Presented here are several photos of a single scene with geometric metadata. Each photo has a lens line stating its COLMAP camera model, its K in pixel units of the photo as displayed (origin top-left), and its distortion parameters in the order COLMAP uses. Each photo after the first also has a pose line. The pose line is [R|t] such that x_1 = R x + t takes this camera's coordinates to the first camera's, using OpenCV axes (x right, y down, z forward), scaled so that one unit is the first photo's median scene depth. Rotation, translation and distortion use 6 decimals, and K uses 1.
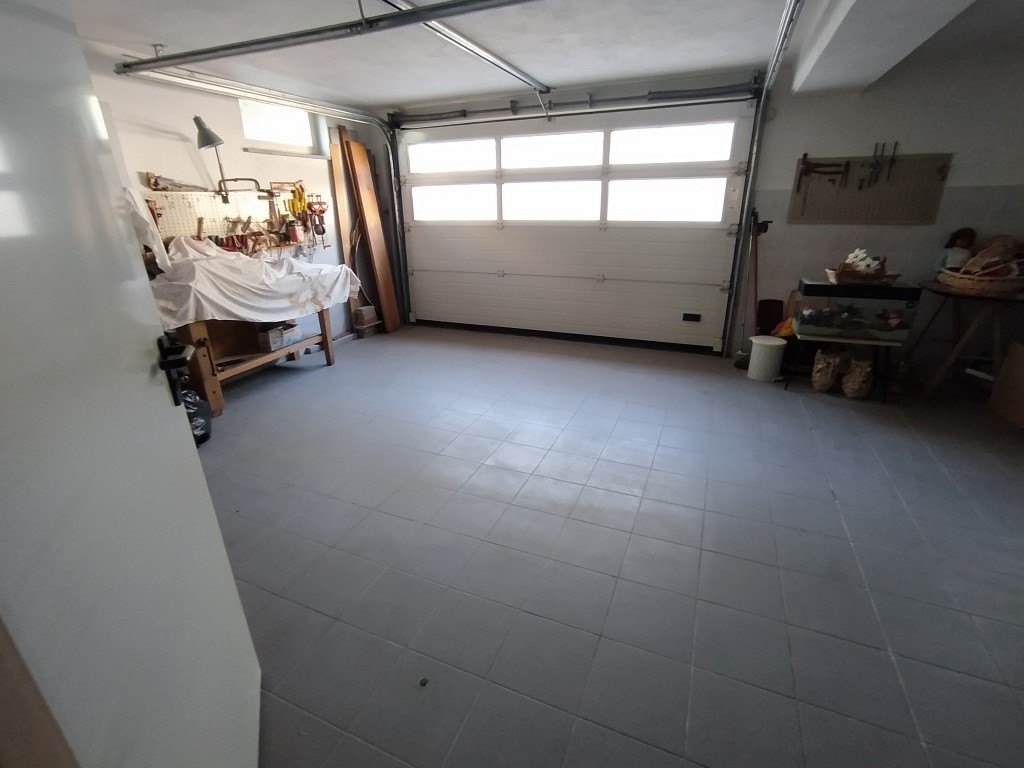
lens RADIAL K [[471.1, 0, 512.0], [0, 471.1, 384.0], [0, 0, 1]] dist [-0.042017, 0.000710]
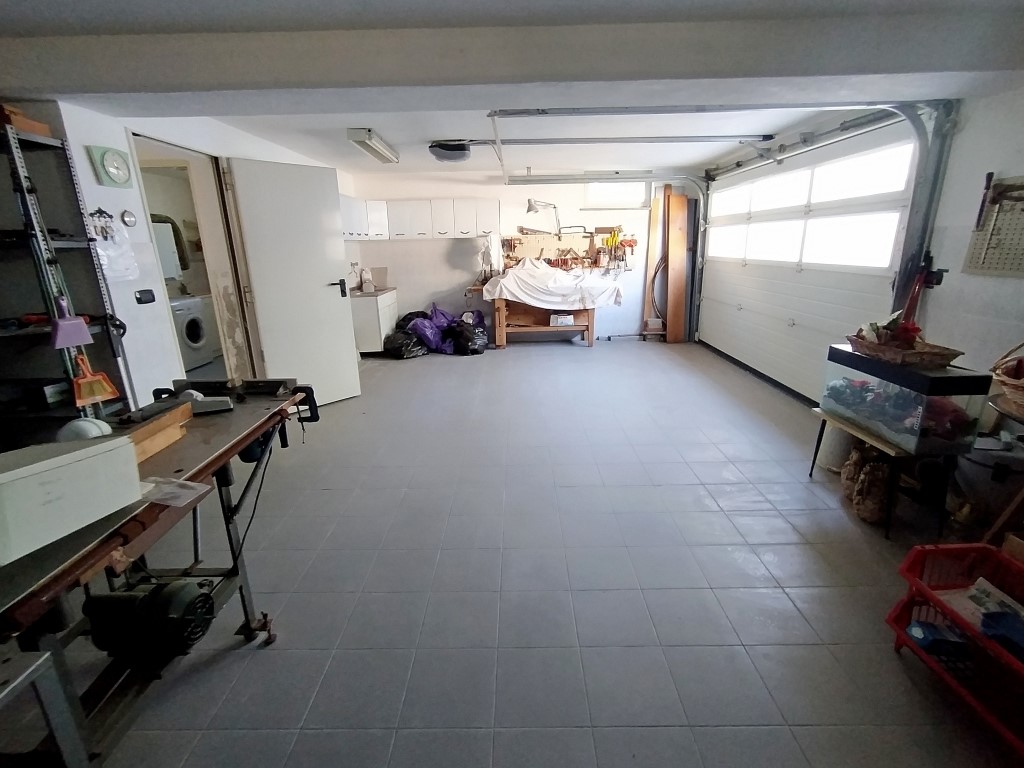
lens RADIAL K [[471.1, 0, 512.0], [0, 471.1, 384.0], [0, 0, 1]] dist [-0.042017, 0.000710]
pose [[0.376955, 0.269601, -0.886127, 0.963443], [-0.319989, 0.935701, 0.148562, -0.079609], [0.869202, 0.227549, 0.438986, 0.162840]]
